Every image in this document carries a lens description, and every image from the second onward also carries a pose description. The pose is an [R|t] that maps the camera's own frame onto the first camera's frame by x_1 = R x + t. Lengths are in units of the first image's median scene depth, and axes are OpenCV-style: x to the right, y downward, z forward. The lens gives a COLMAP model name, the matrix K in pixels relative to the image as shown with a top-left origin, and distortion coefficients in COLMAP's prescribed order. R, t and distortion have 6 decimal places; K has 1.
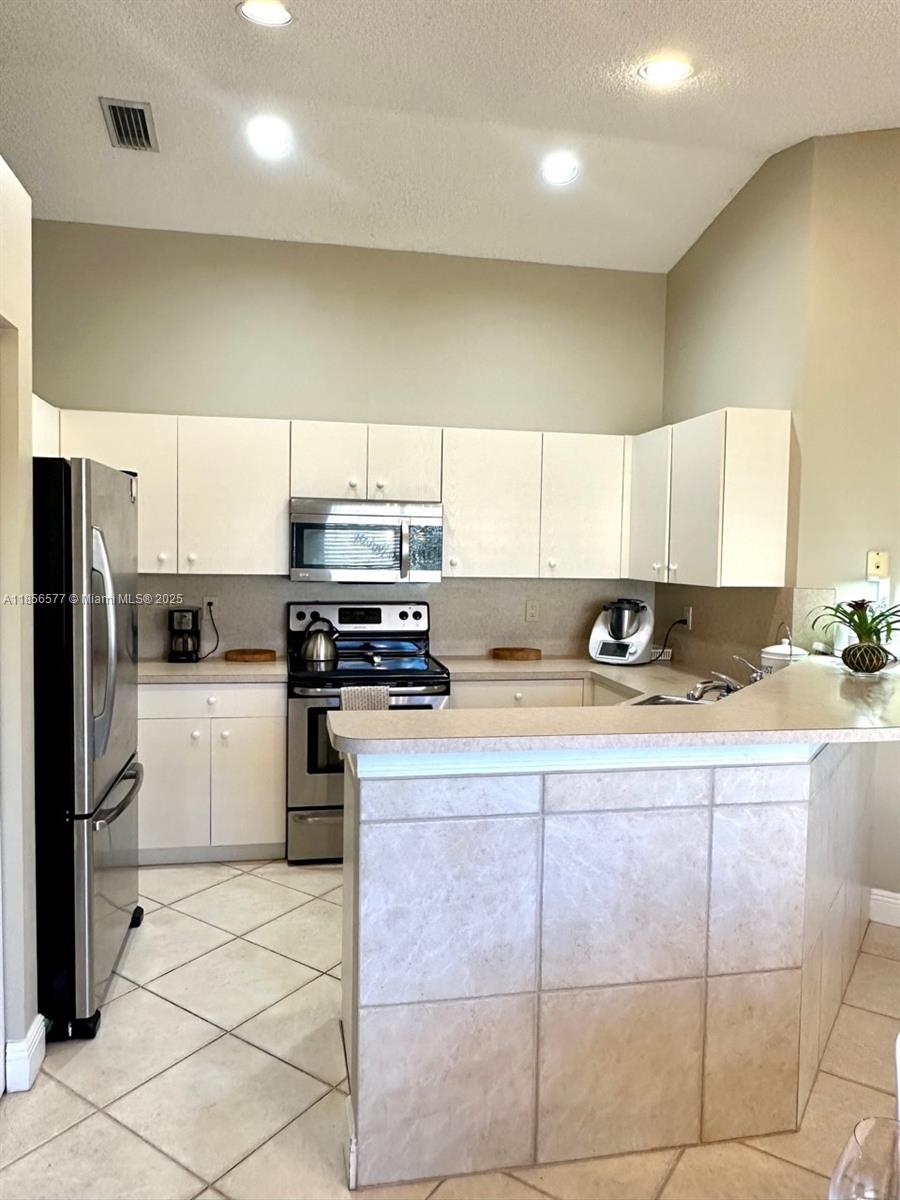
lens RADIAL K [[823.5, 0, 450.0], [0, 823.5, 600.0], [0, 0, 1]] dist [-0.006139, -0.001828]
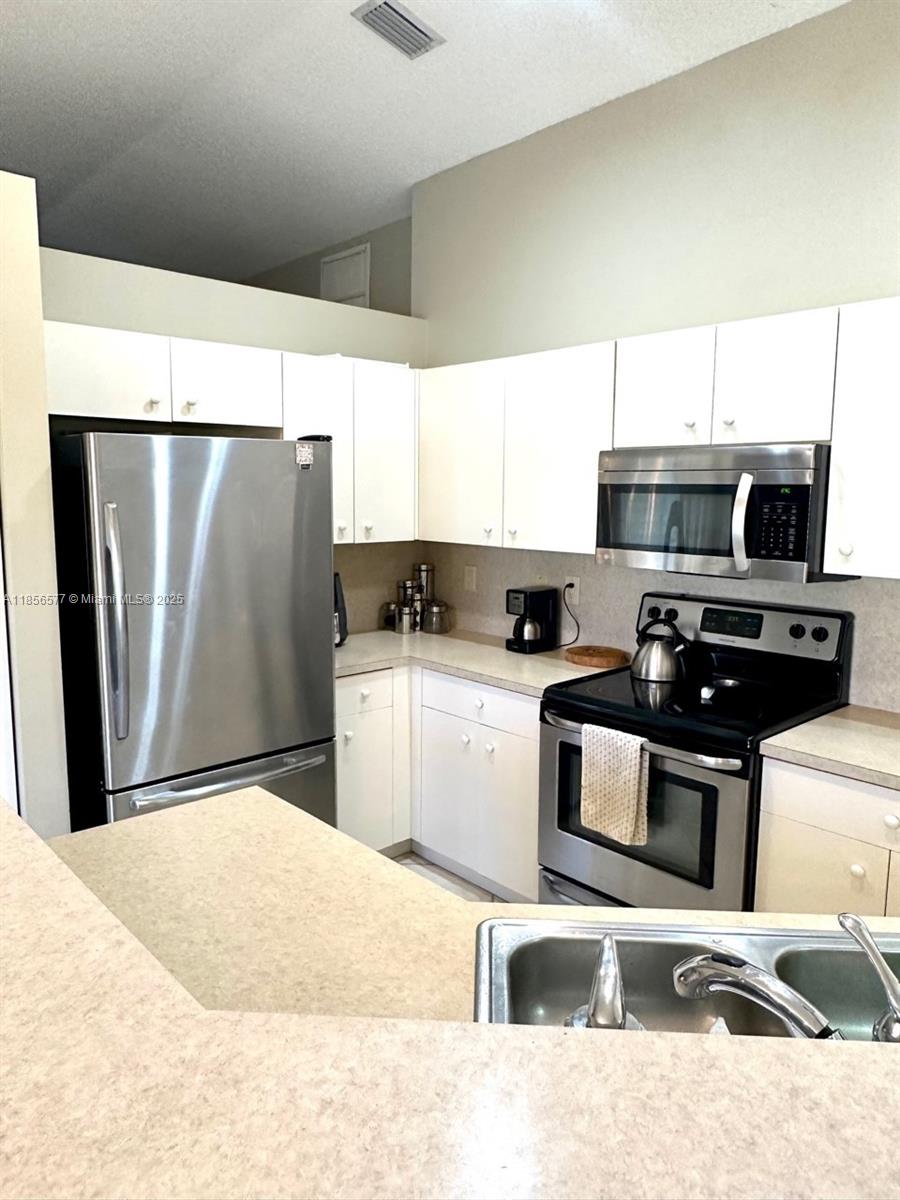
lens RADIAL K [[823.5, 0, 450.0], [0, 823.5, 600.0], [0, 0, 1]] dist [-0.006139, -0.001828]
pose [[0.499236, 0.100262, -0.860646, 0.359018], [-0.055024, 0.994946, 0.083989, -0.043944], [0.864717, 0.005426, 0.502230, 0.502044]]
